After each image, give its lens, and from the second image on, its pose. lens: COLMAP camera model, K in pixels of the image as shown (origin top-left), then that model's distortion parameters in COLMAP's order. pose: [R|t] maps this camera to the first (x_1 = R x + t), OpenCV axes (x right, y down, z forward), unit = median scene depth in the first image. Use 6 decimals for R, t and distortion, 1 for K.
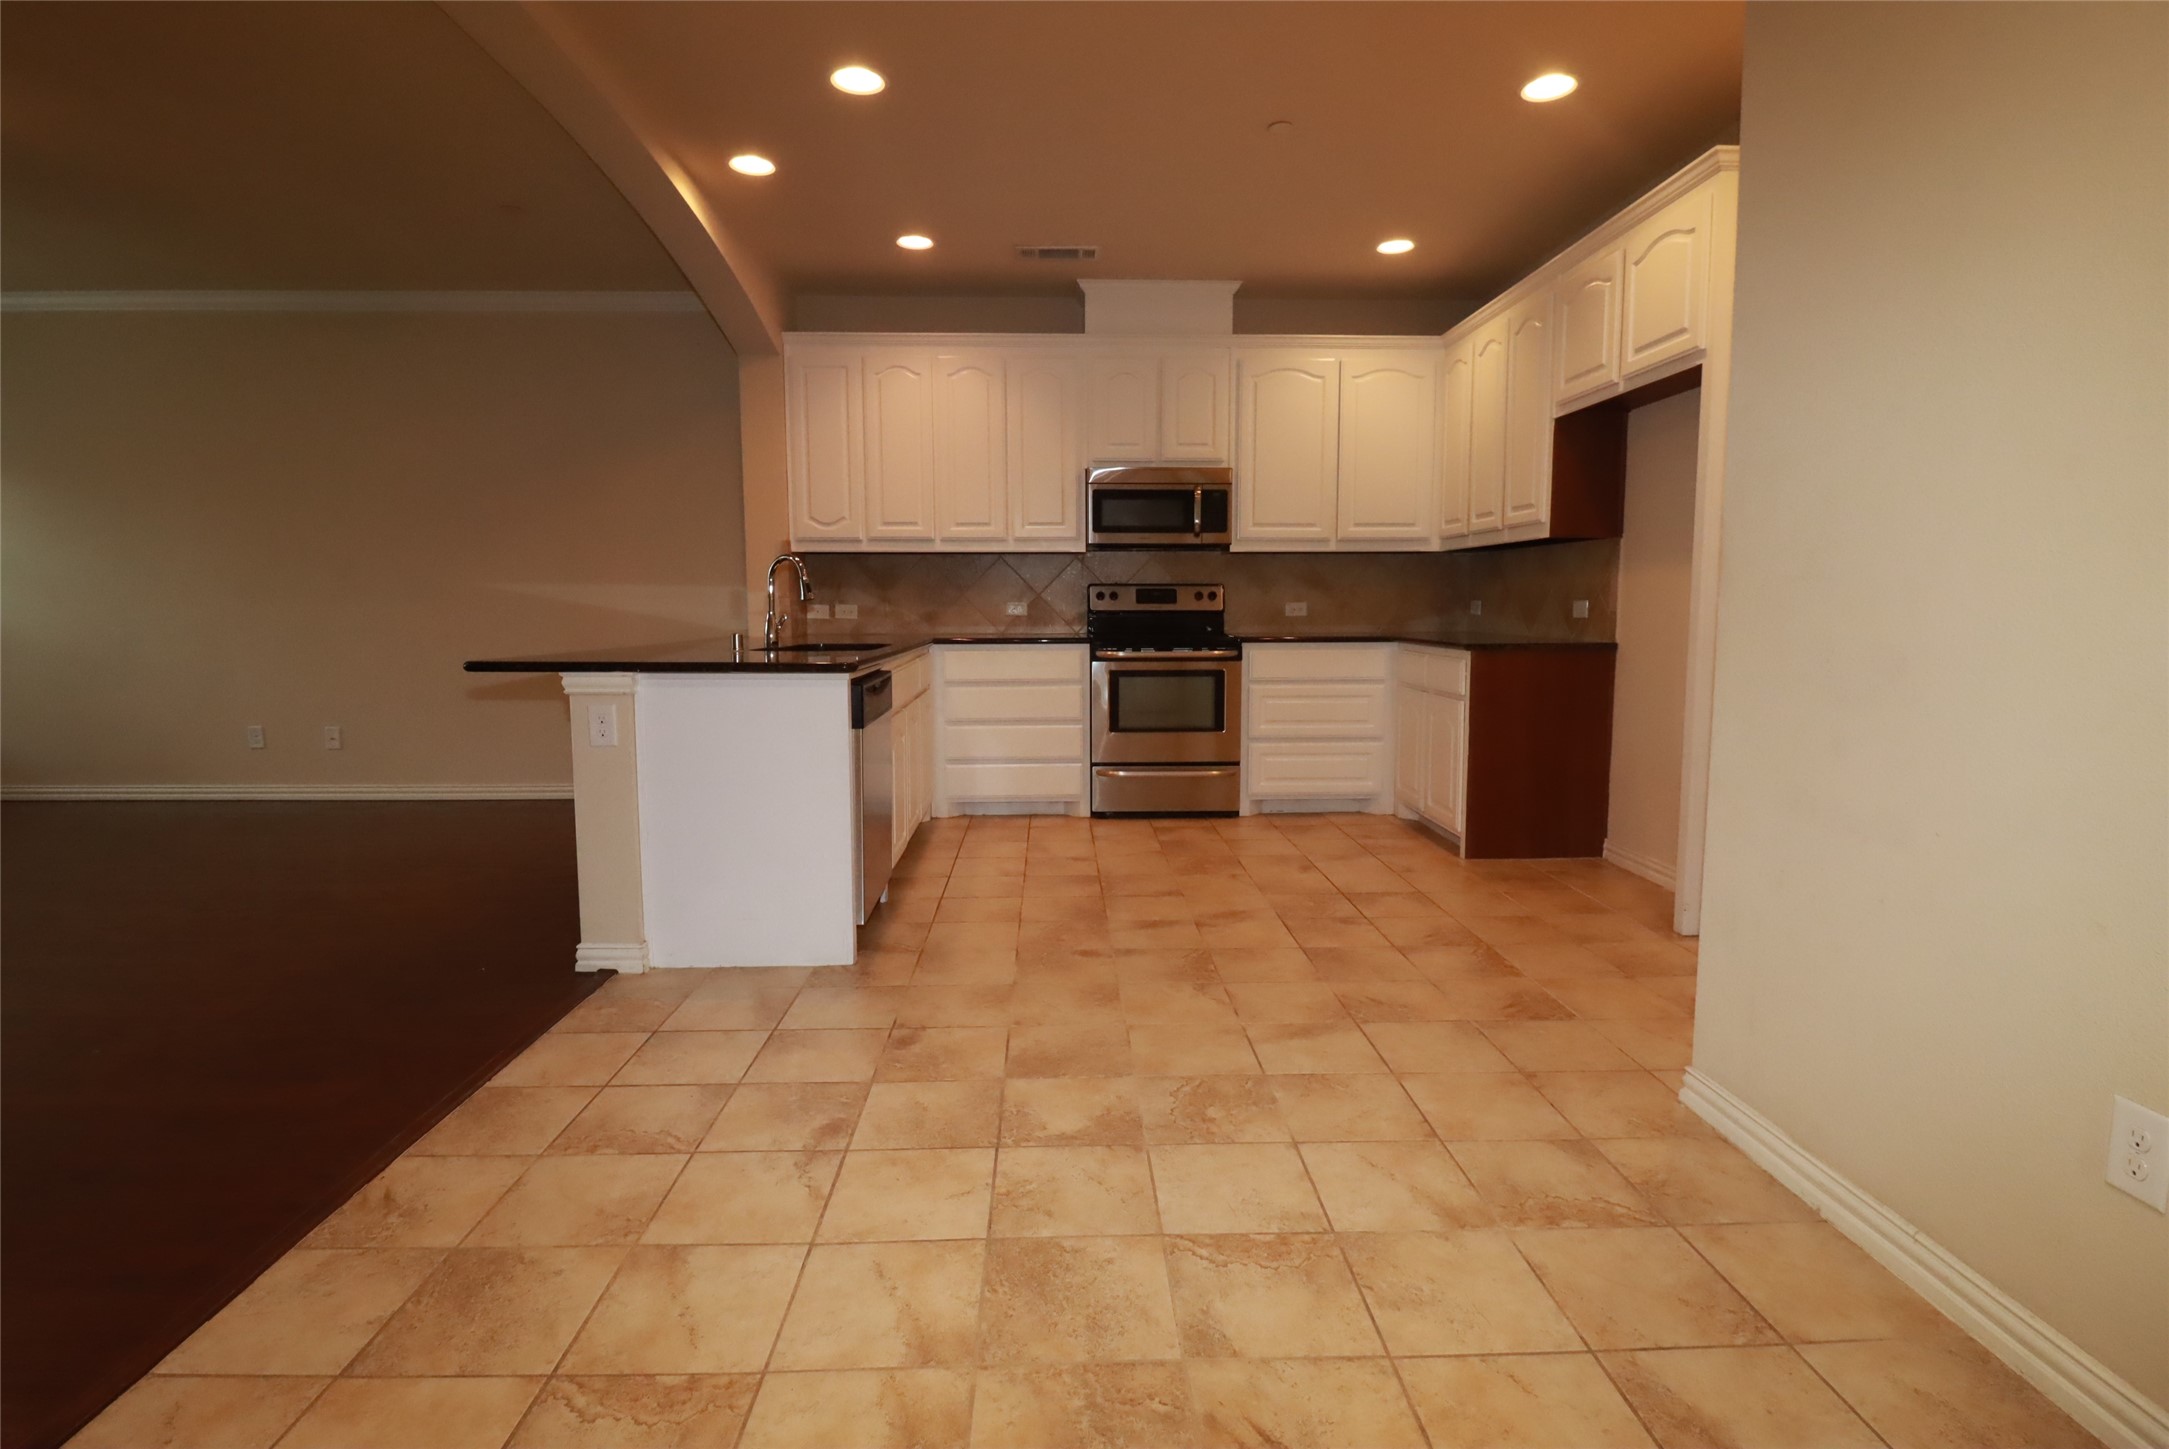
lens RADIAL K [[1039.1, 0, 1088.9], [0, 1039.1, 714.1], [0, 0, 1]] dist [-0.003709, -0.001142]
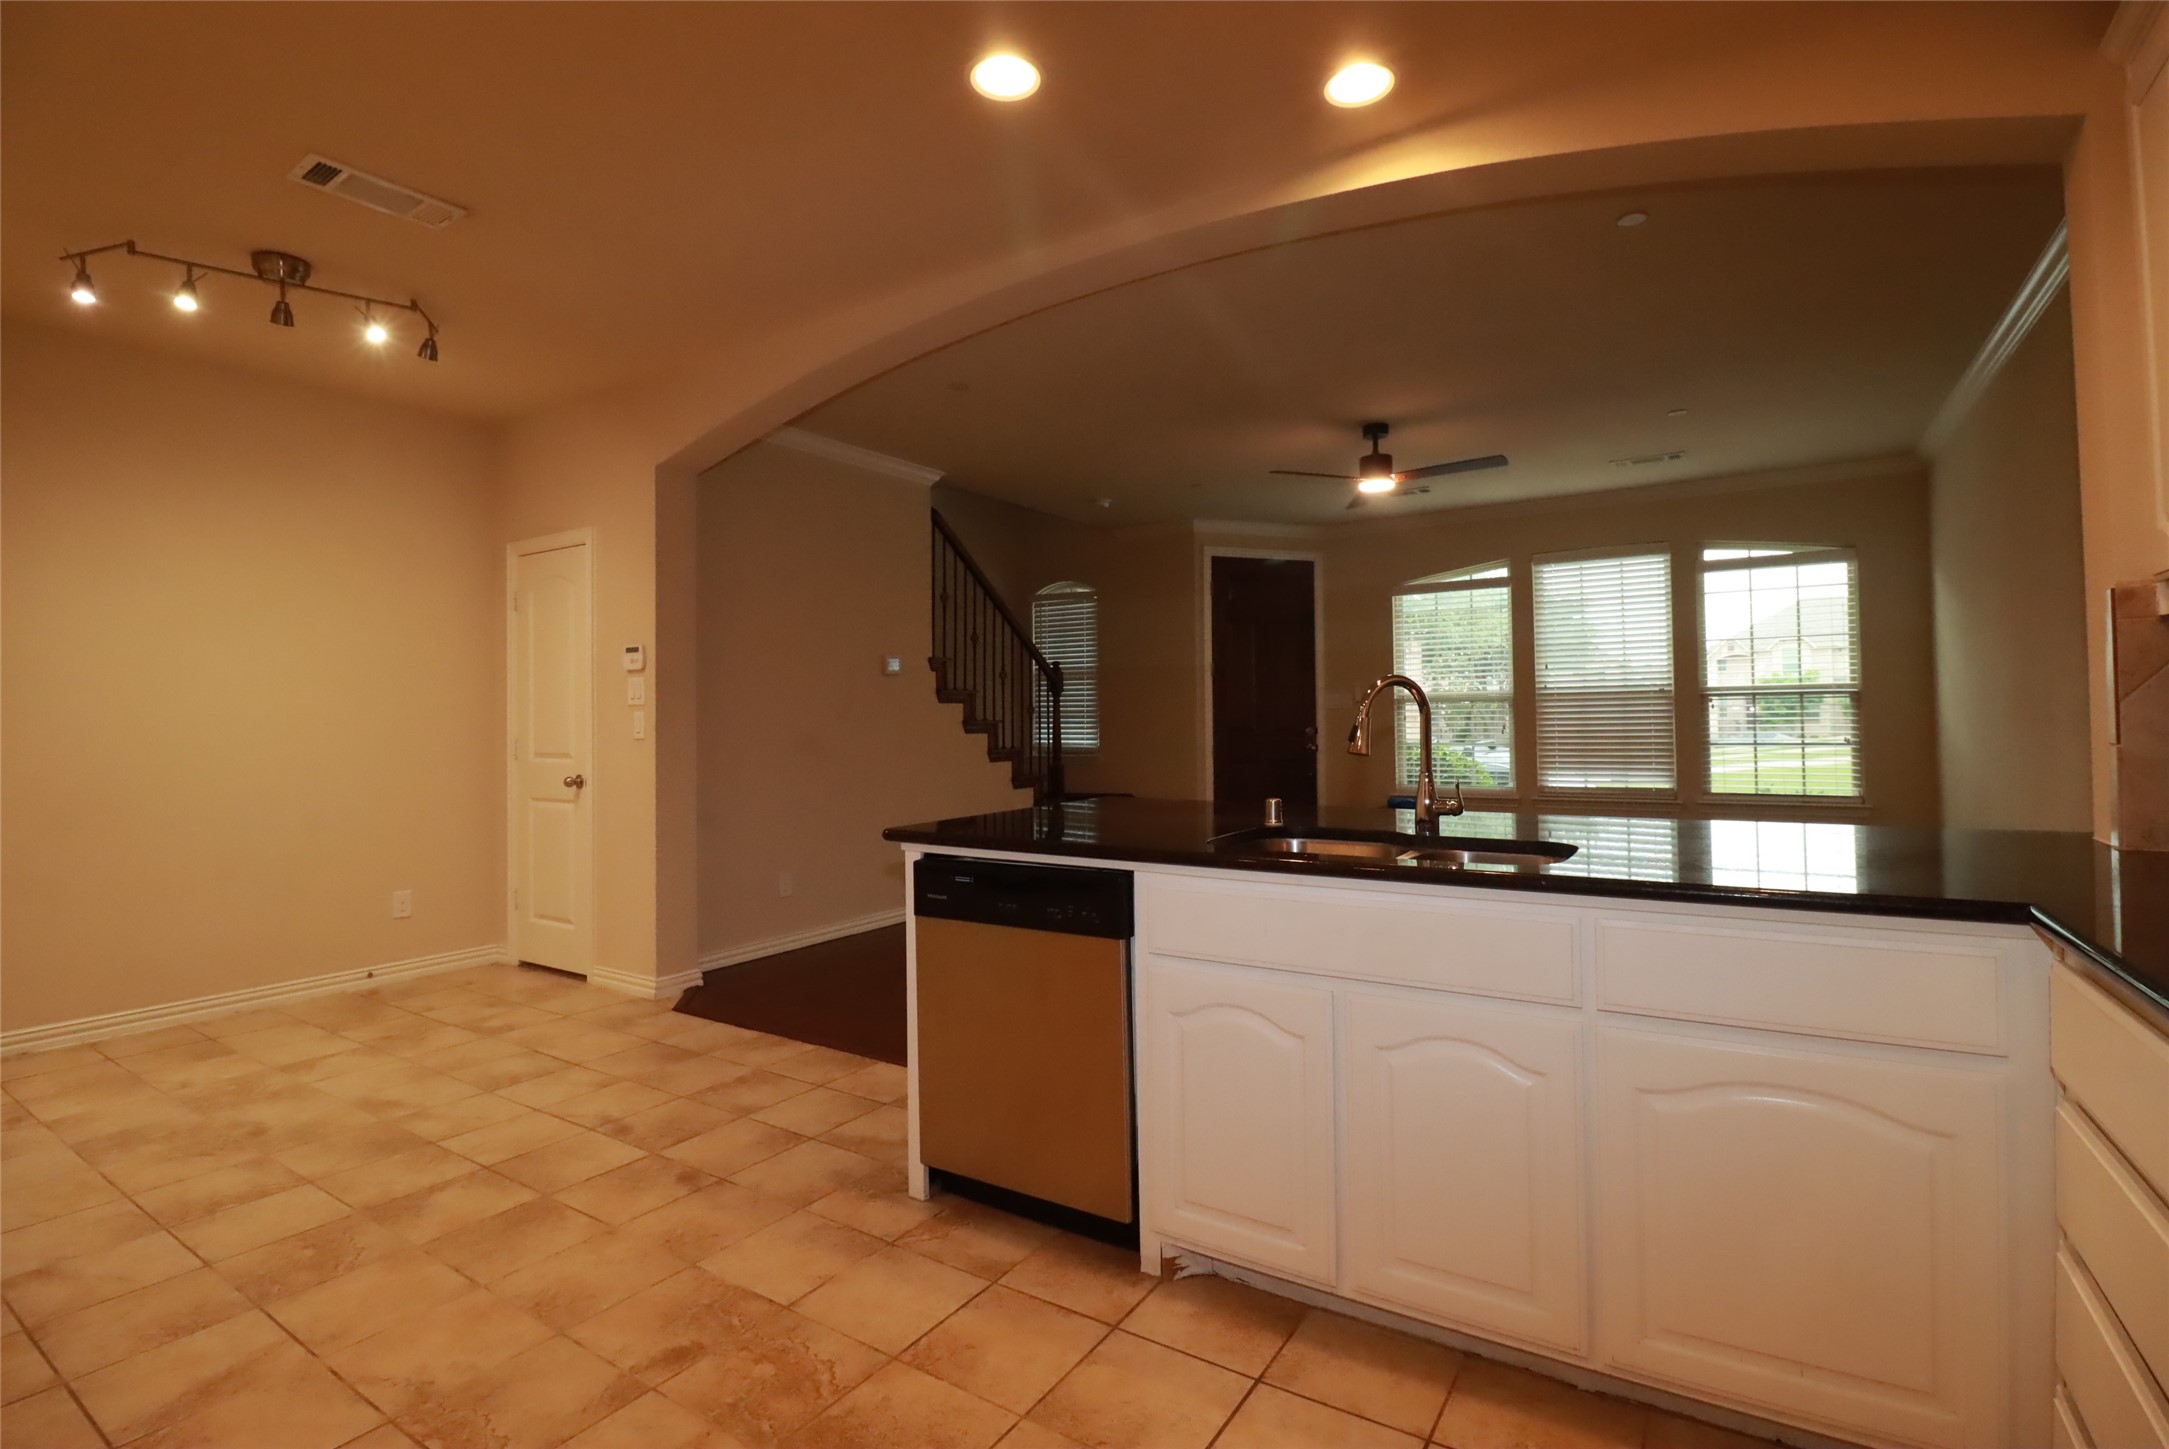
lens RADIAL K [[1002.1, 0, 1087.5], [0, 1002.1, 703.2], [0, 0, 1]] dist [-0.001572, -0.013295]
pose [[-0.575156, -0.007301, -0.818011, 0.273840], [-0.074557, 0.996266, 0.043531, -0.154311], [0.814639, 0.086026, -0.573553, 1.216100]]
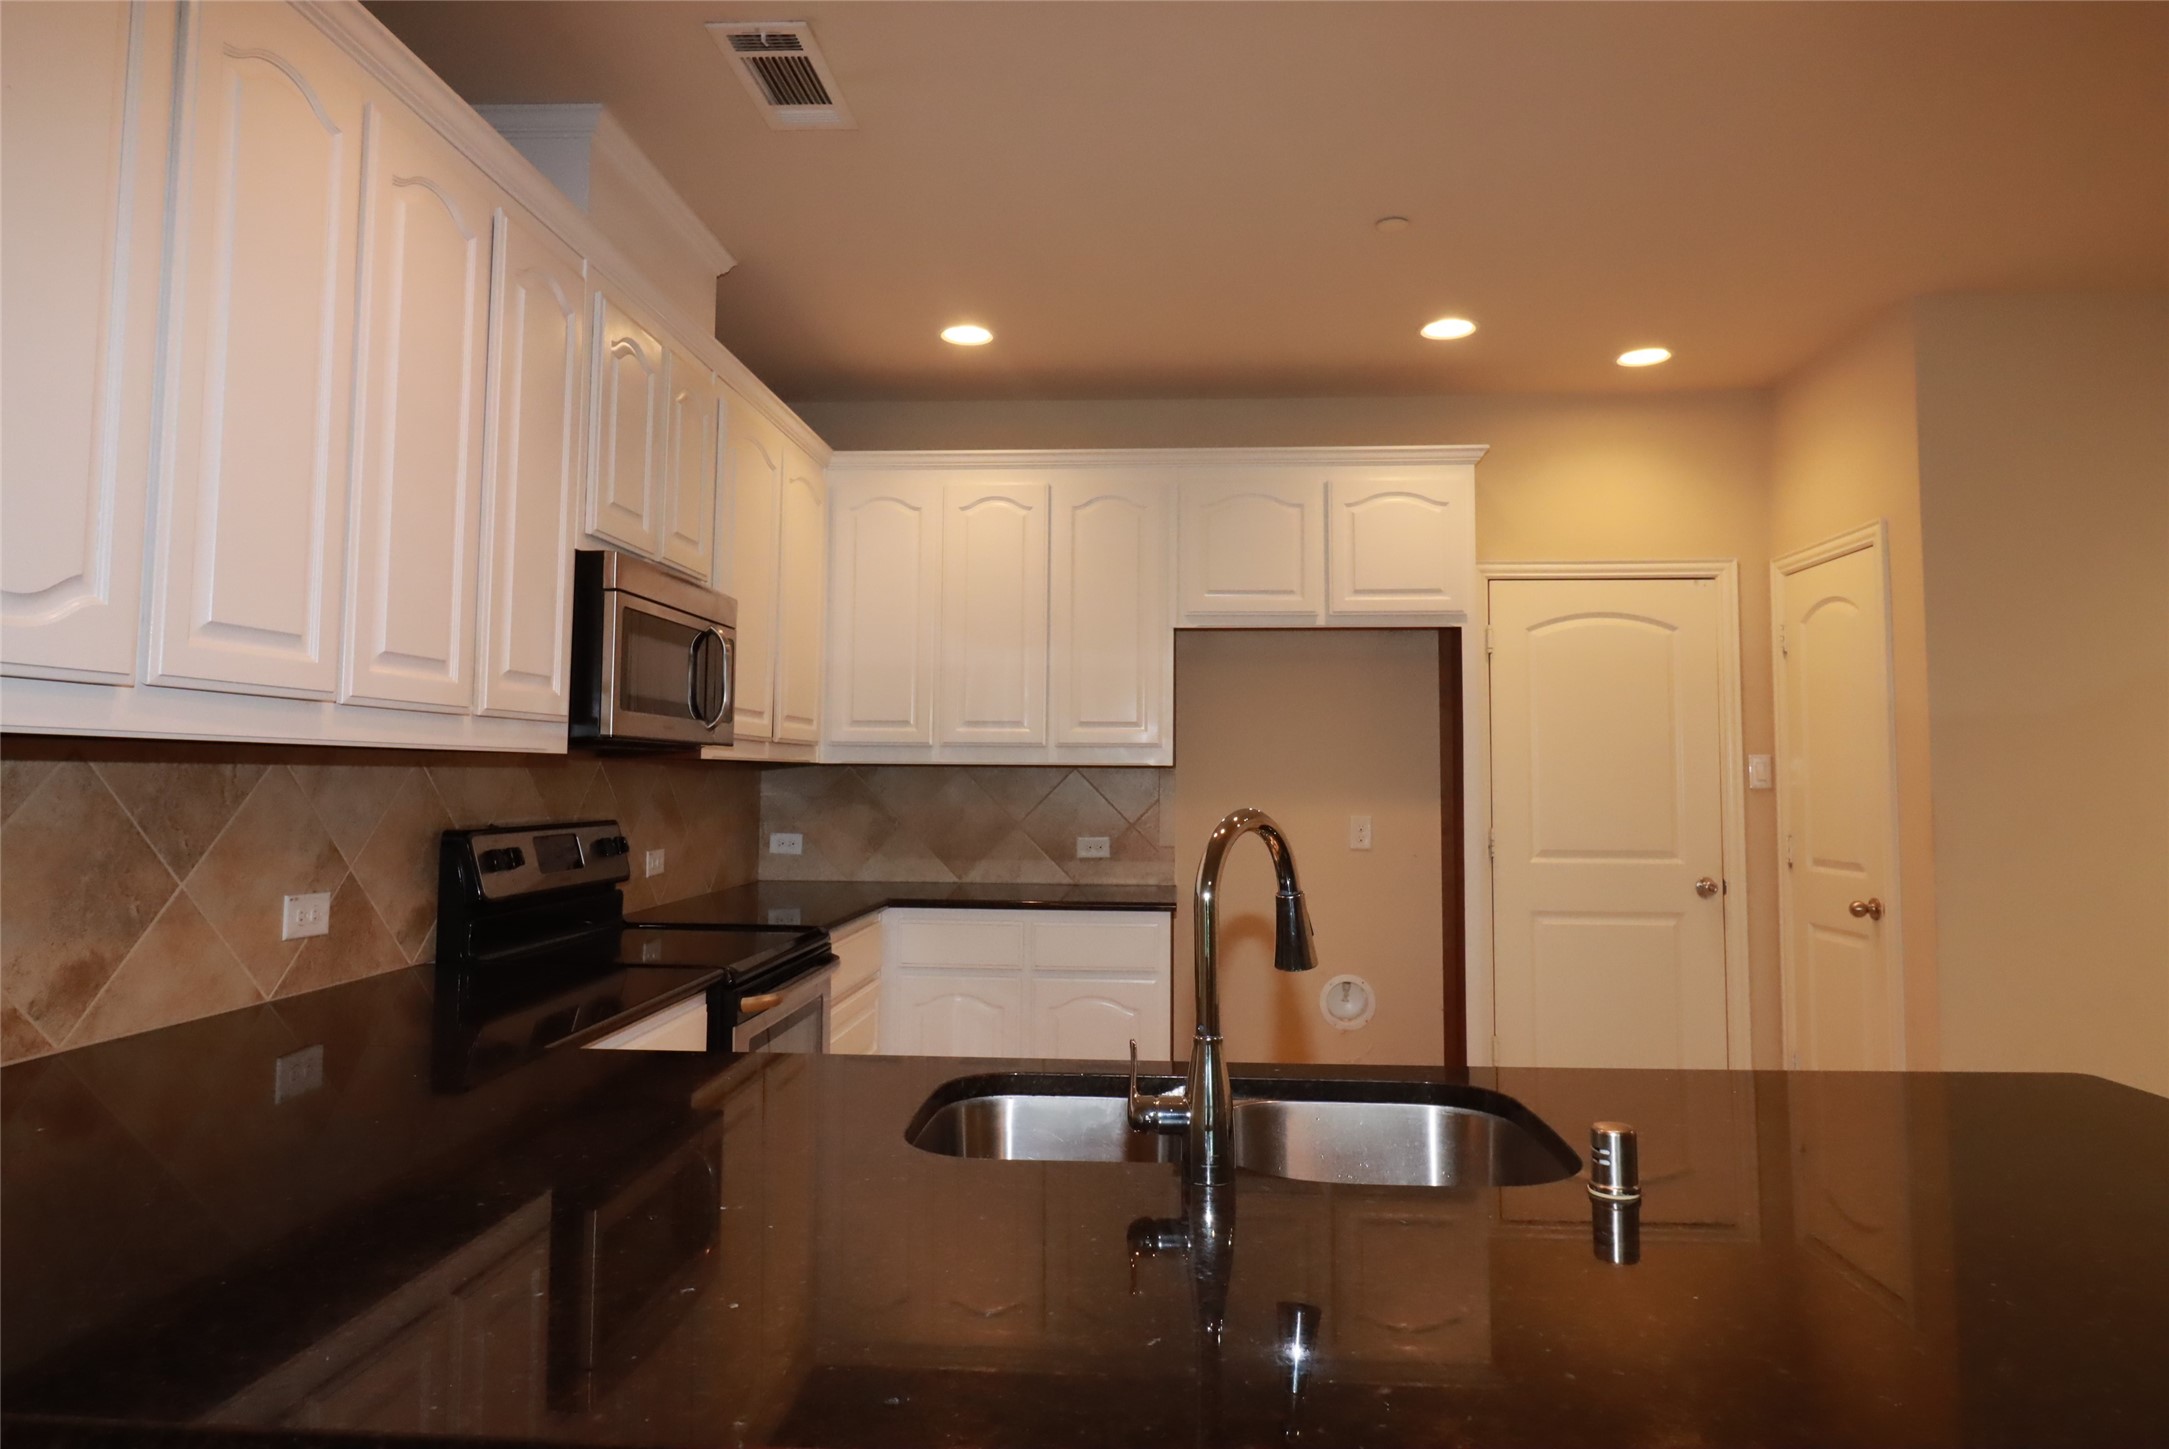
lens RADIAL K [[1297.9, 0, 1086.6], [0, 1297.9, 697.4], [0, 0, 1]] dist [0.003162, 0.000153]
pose [[0.101709, 0.063276, 0.992800, -0.651485], [0.099653, 0.992307, -0.073454, -0.167149], [-0.989810, 0.106406, 0.094621, 1.039346]]
